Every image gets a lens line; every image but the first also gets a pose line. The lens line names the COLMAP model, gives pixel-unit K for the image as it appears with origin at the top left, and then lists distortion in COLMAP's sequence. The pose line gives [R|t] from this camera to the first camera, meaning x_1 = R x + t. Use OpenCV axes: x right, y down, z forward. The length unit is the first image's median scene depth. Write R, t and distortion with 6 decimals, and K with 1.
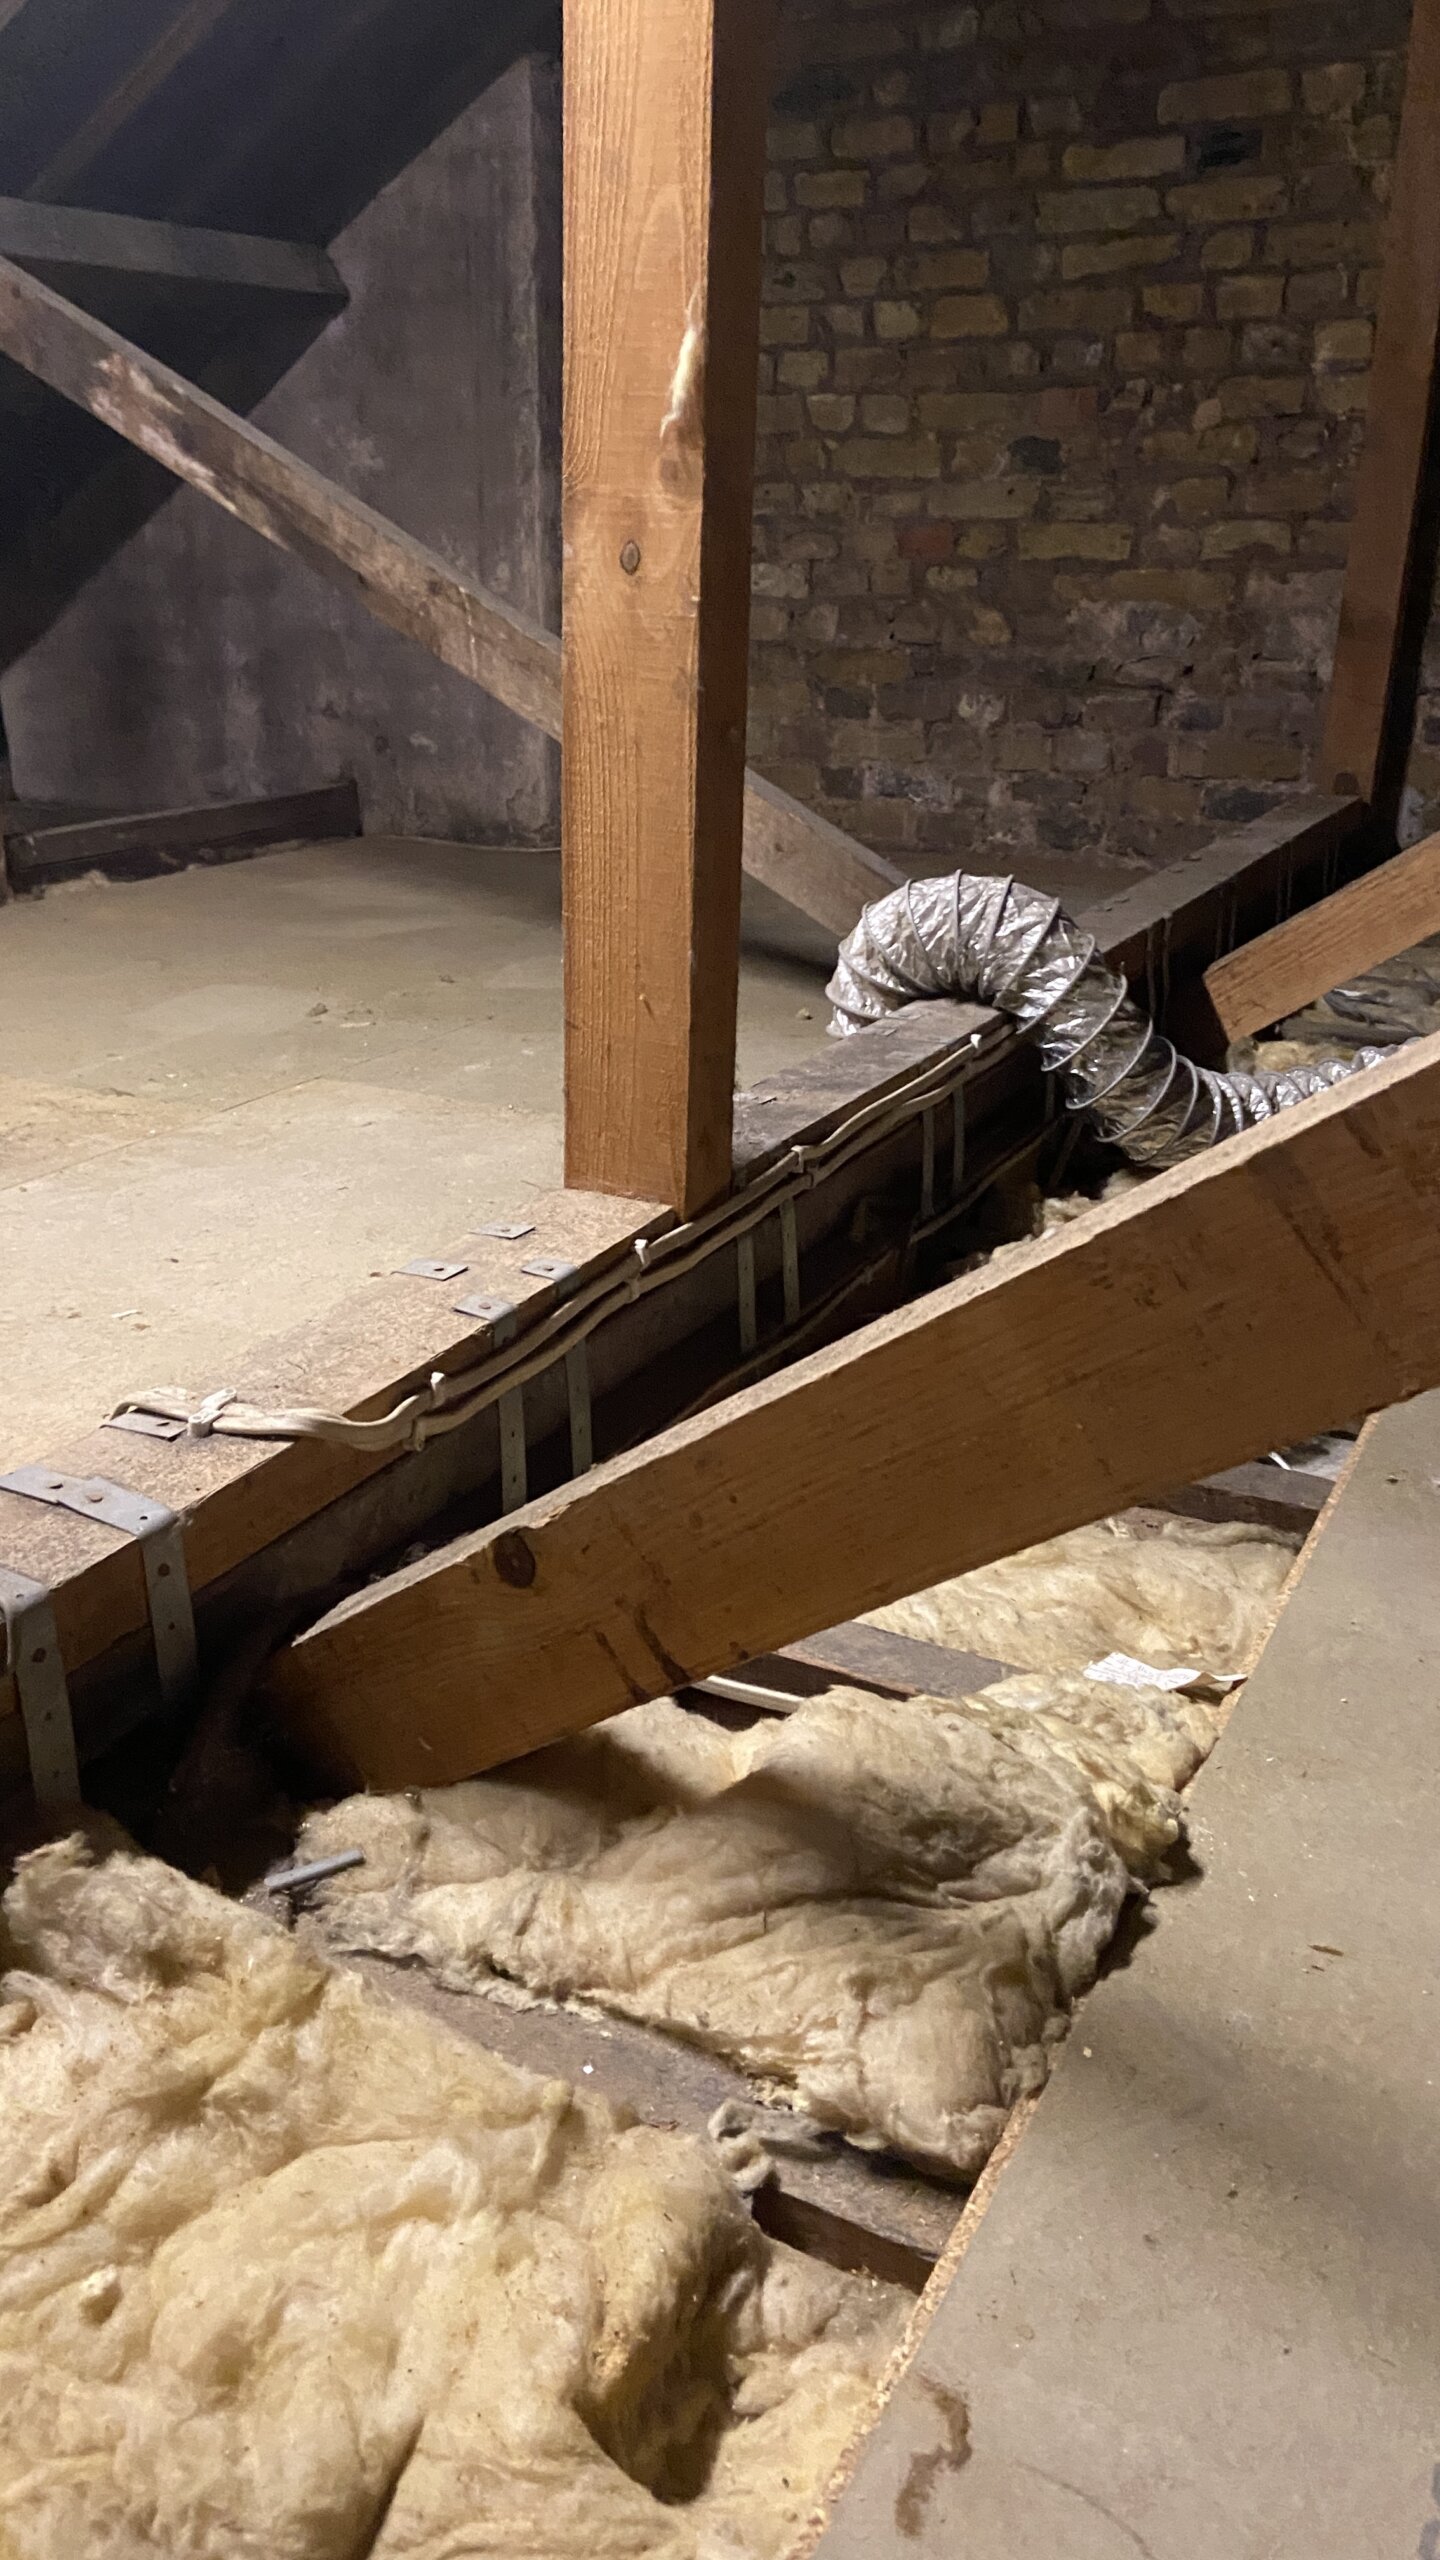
lens RADIAL K [[1920.9, 0, 710.2], [0, 1920.9, 1254.6], [0, 0, 1]] dist [0.126039, -0.161107]
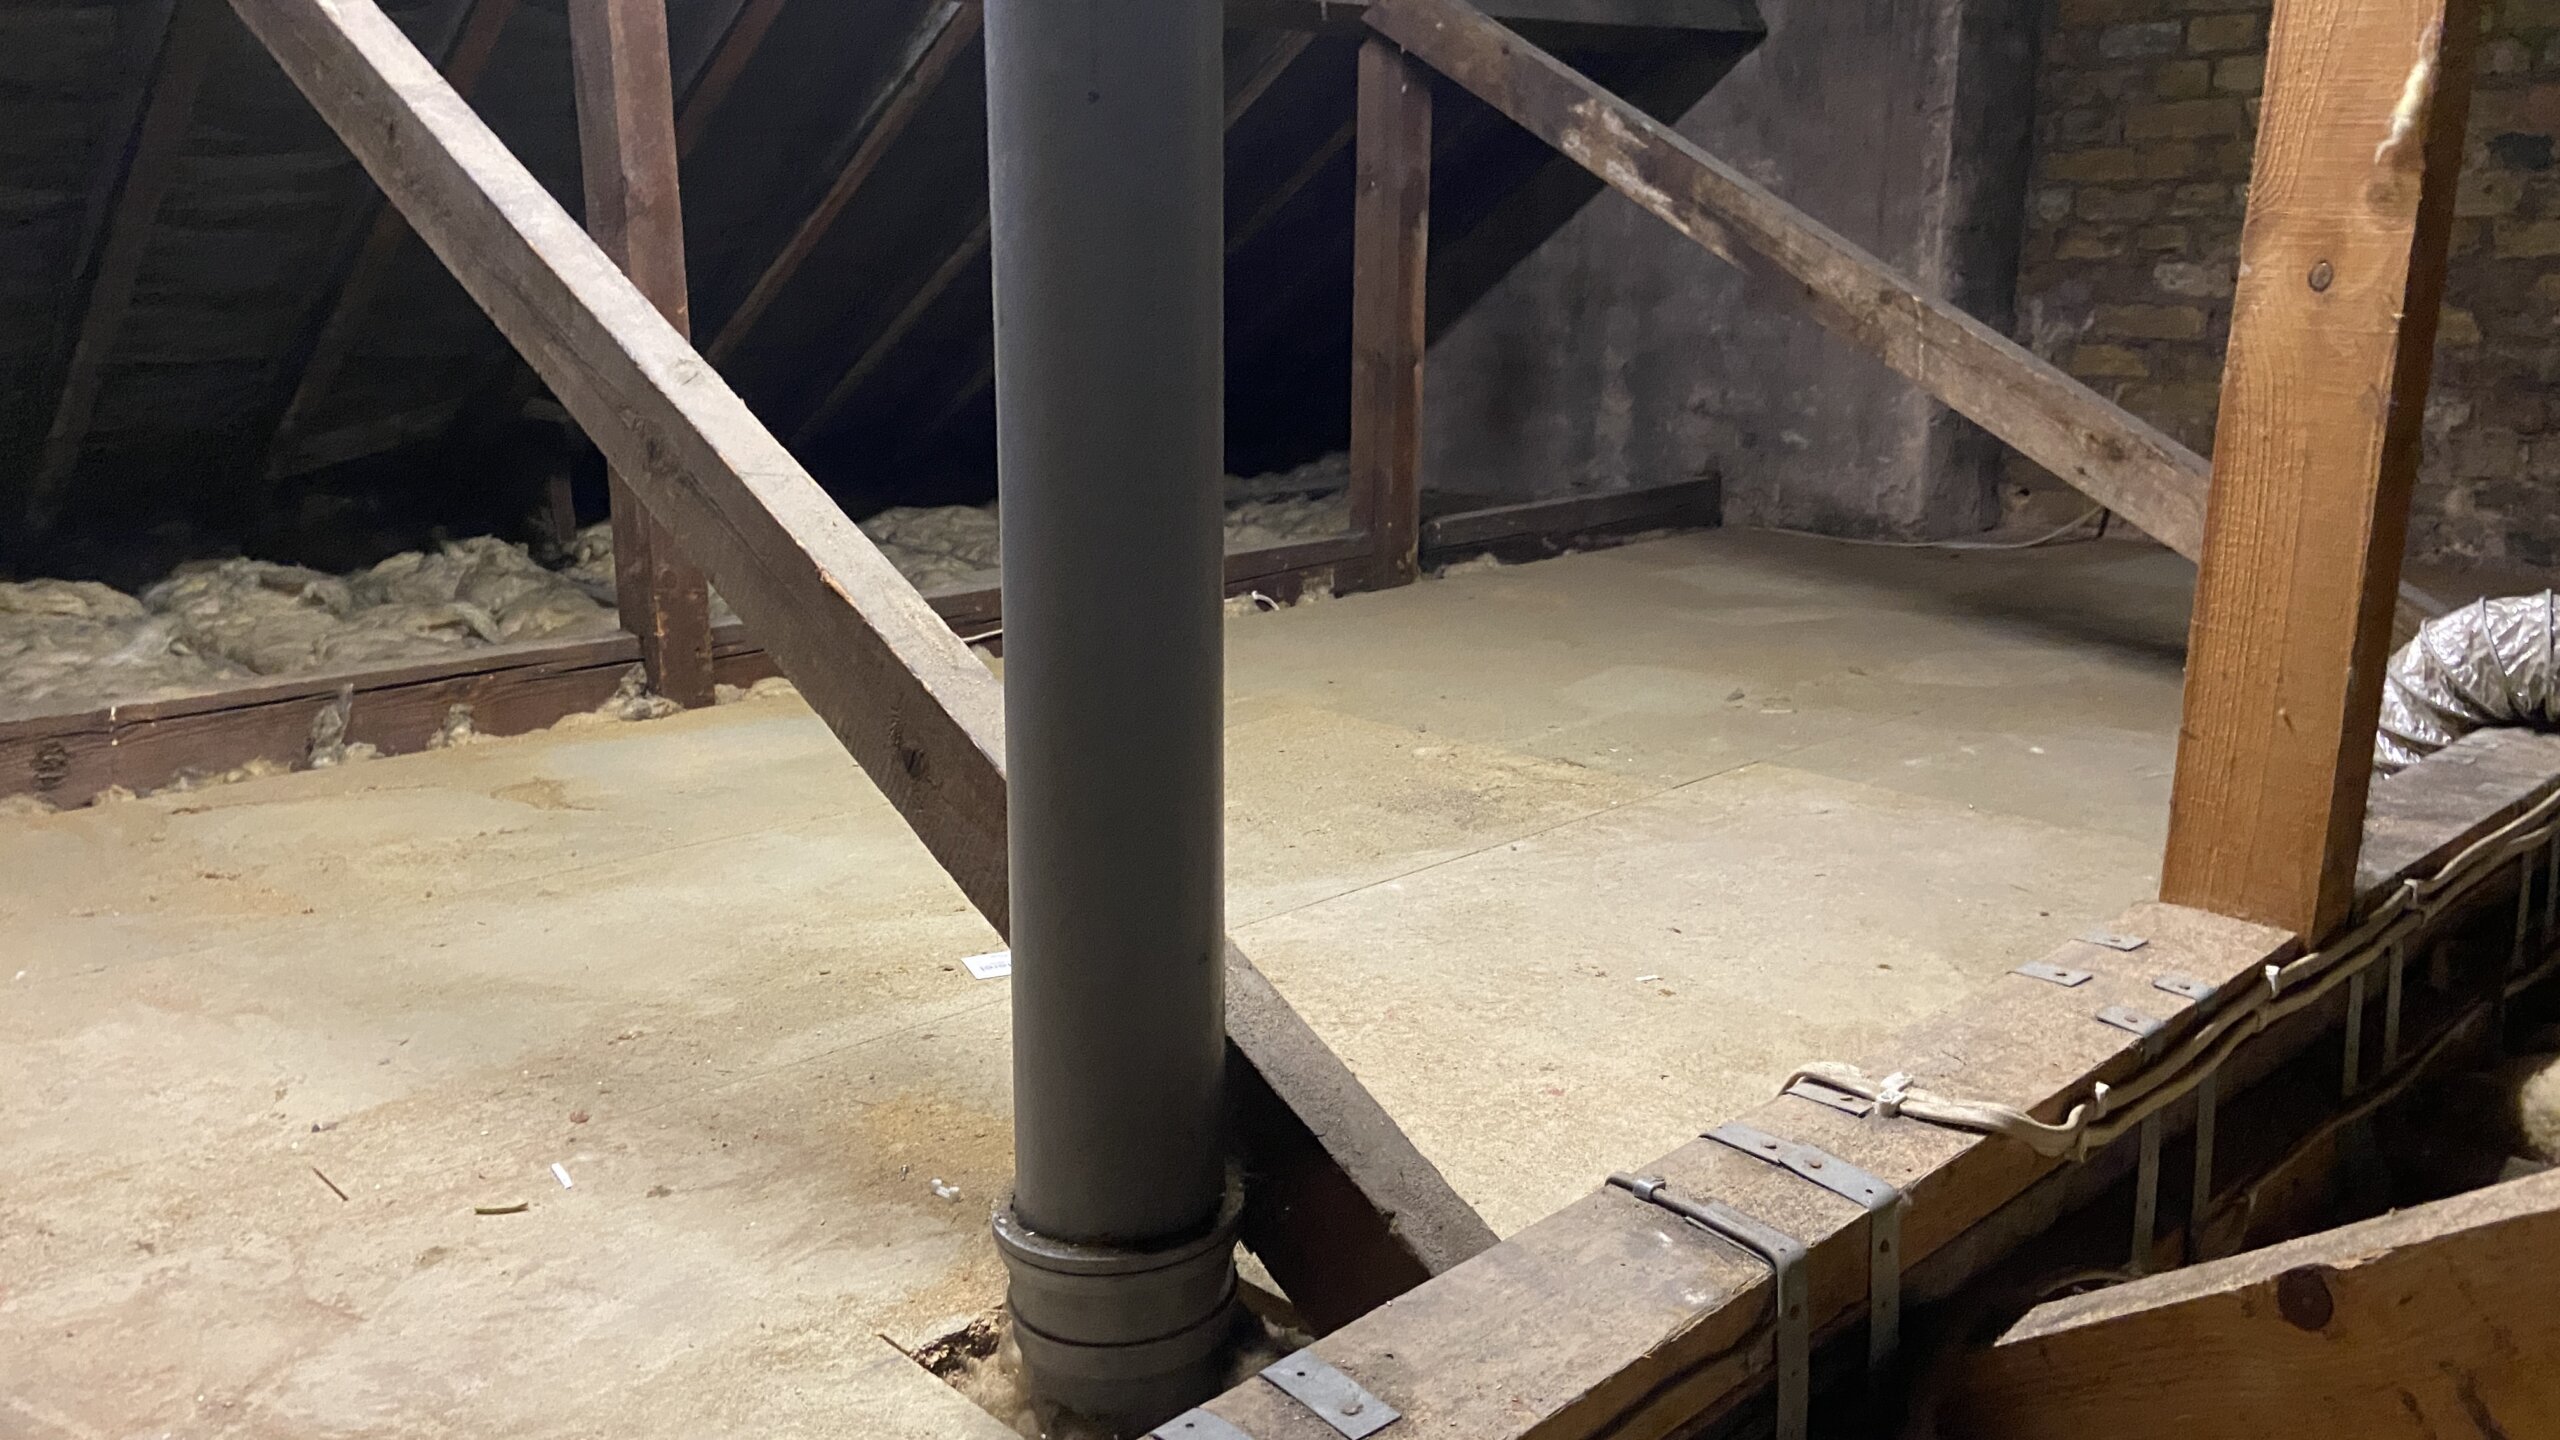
lens RADIAL K [[1920.9, 0, 1295.2], [0, 1920.9, 691.4], [0, 0, 1]] dist [0.126039, -0.161107]
pose [[0.943741, 0.060846, -0.325041, -0.121365], [-0.100821, 0.989071, -0.107580, 0.007239], [0.314943, 0.134298, 0.939561, -0.048065]]
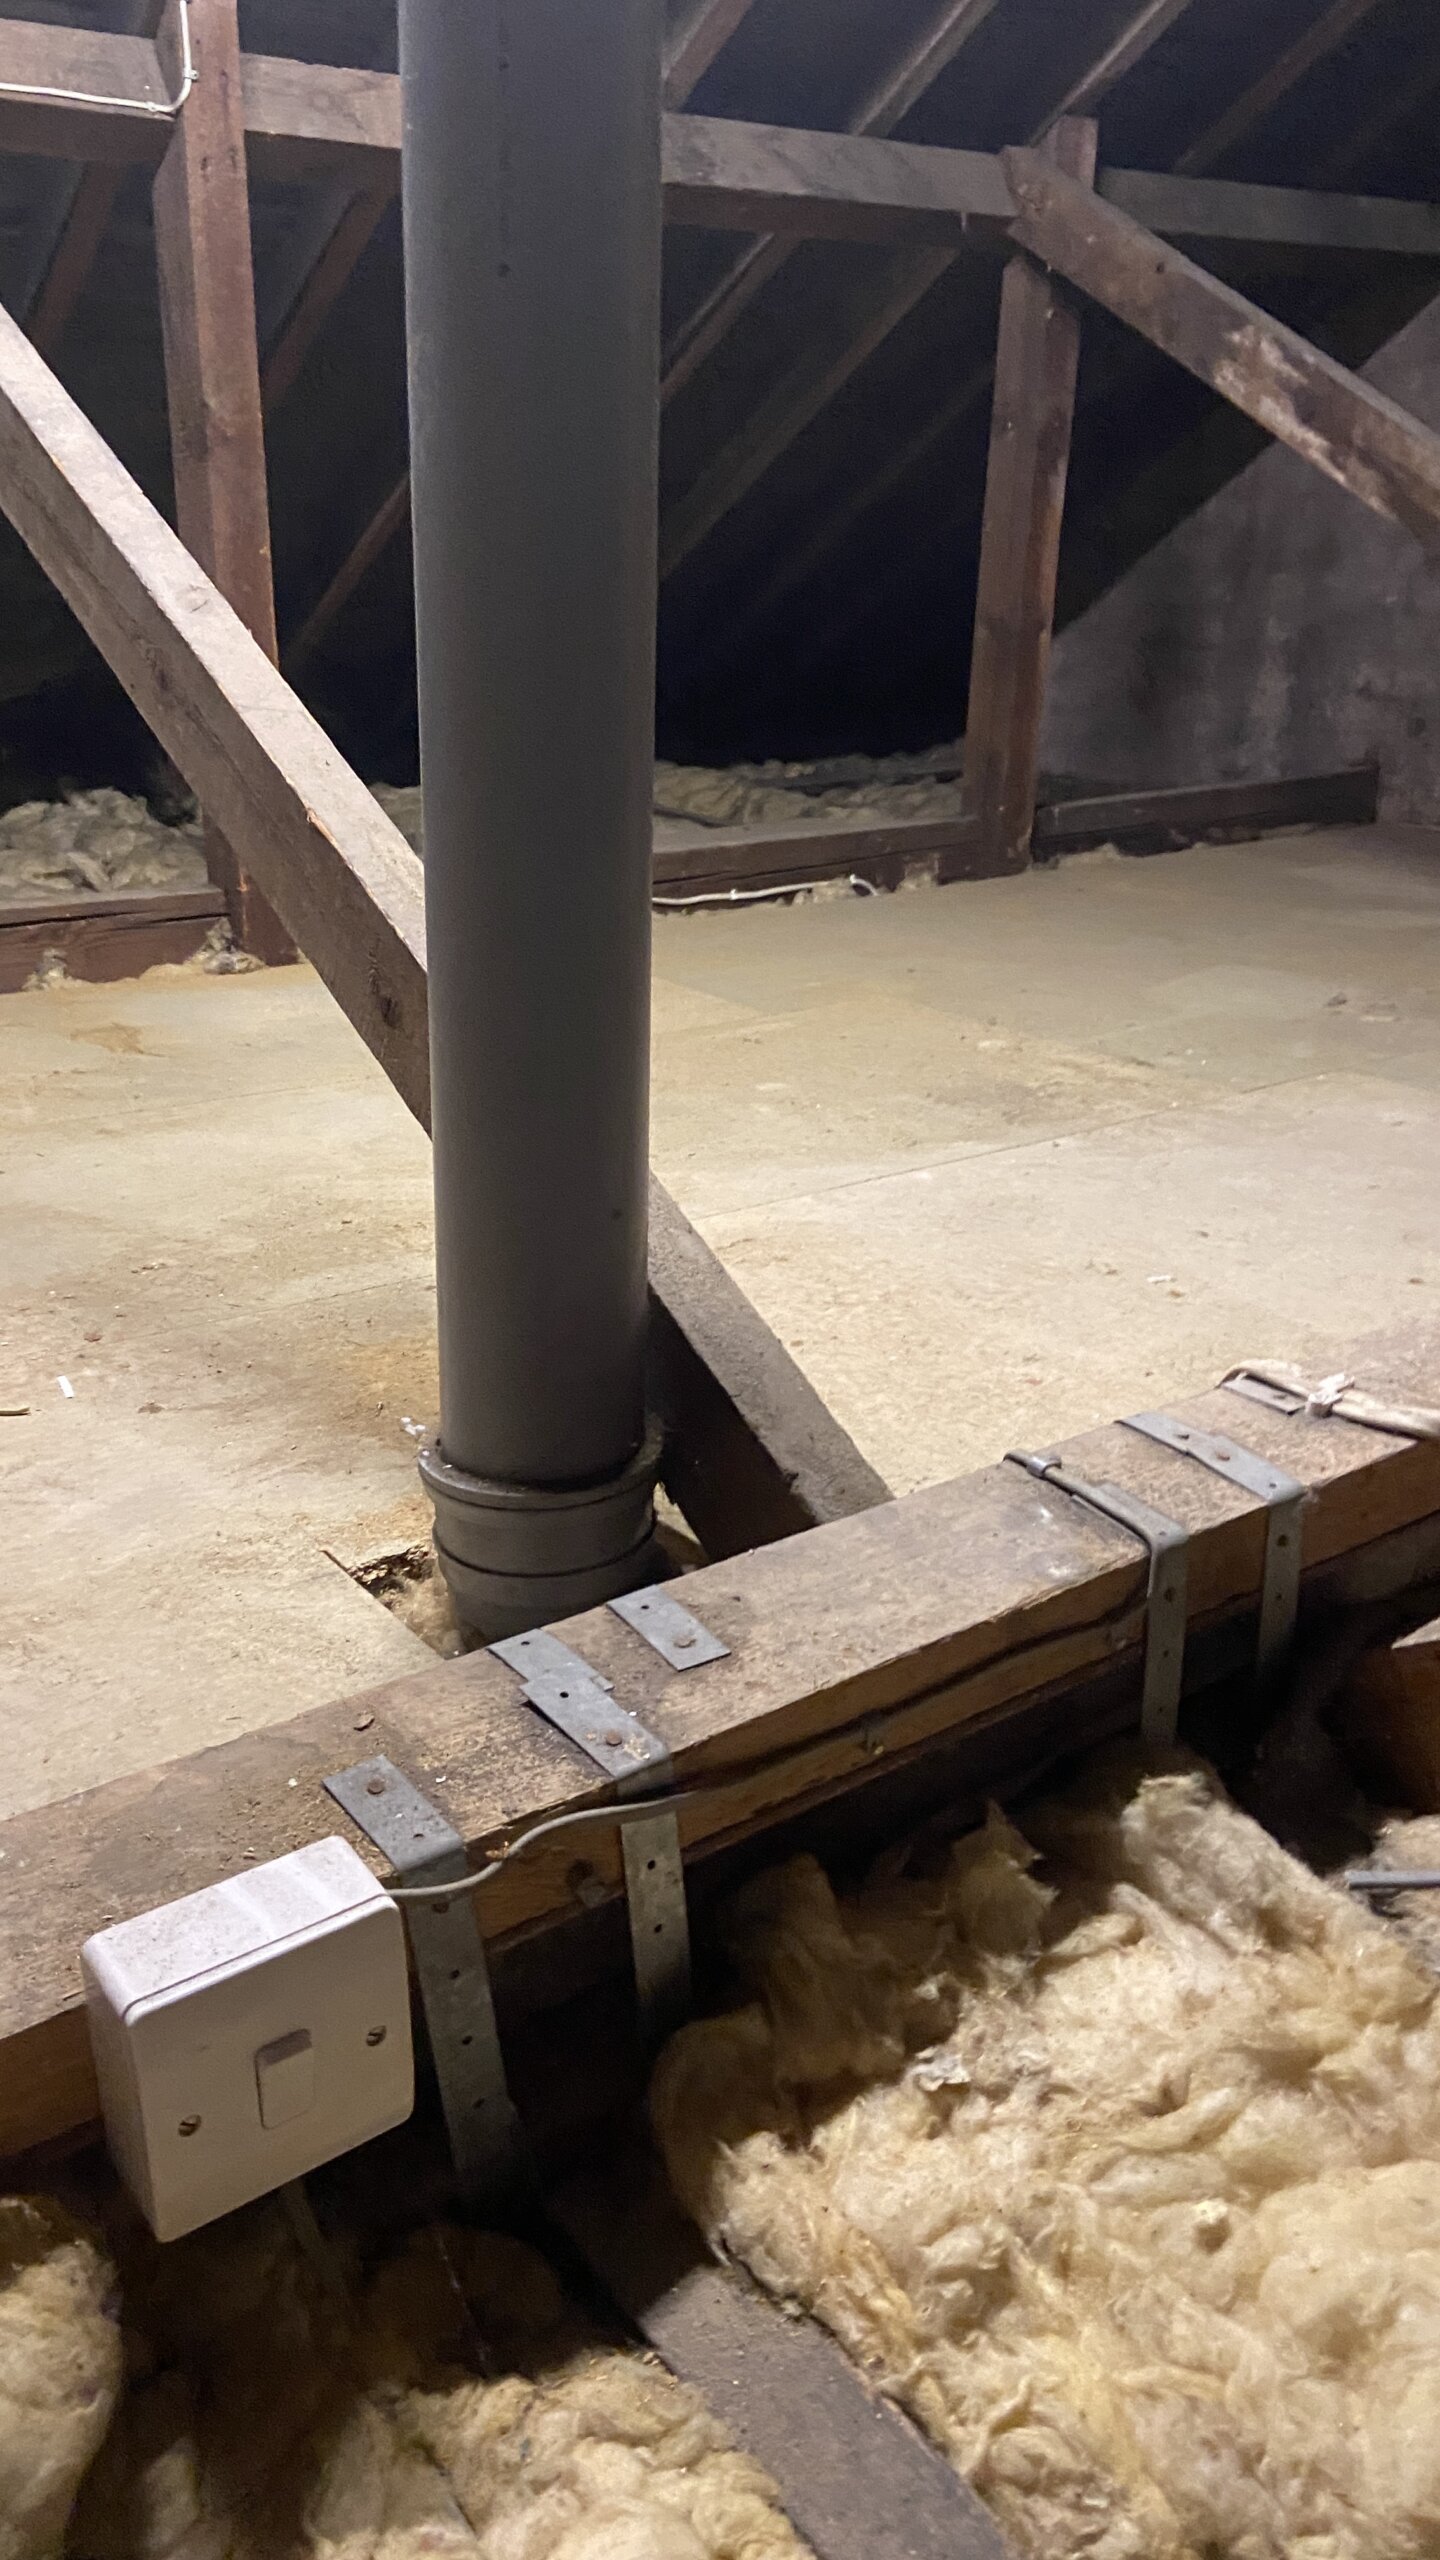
lens RADIAL K [[1920.9, 0, 707.2], [0, 1920.9, 1282.6], [0, 0, 1]] dist [0.126039, -0.161107]
pose [[0.892120, 0.167974, -0.419412, -0.069708], [-0.158756, 0.985667, 0.057073, 0.009838], [0.422987, 0.015668, 0.906000, -0.017249]]
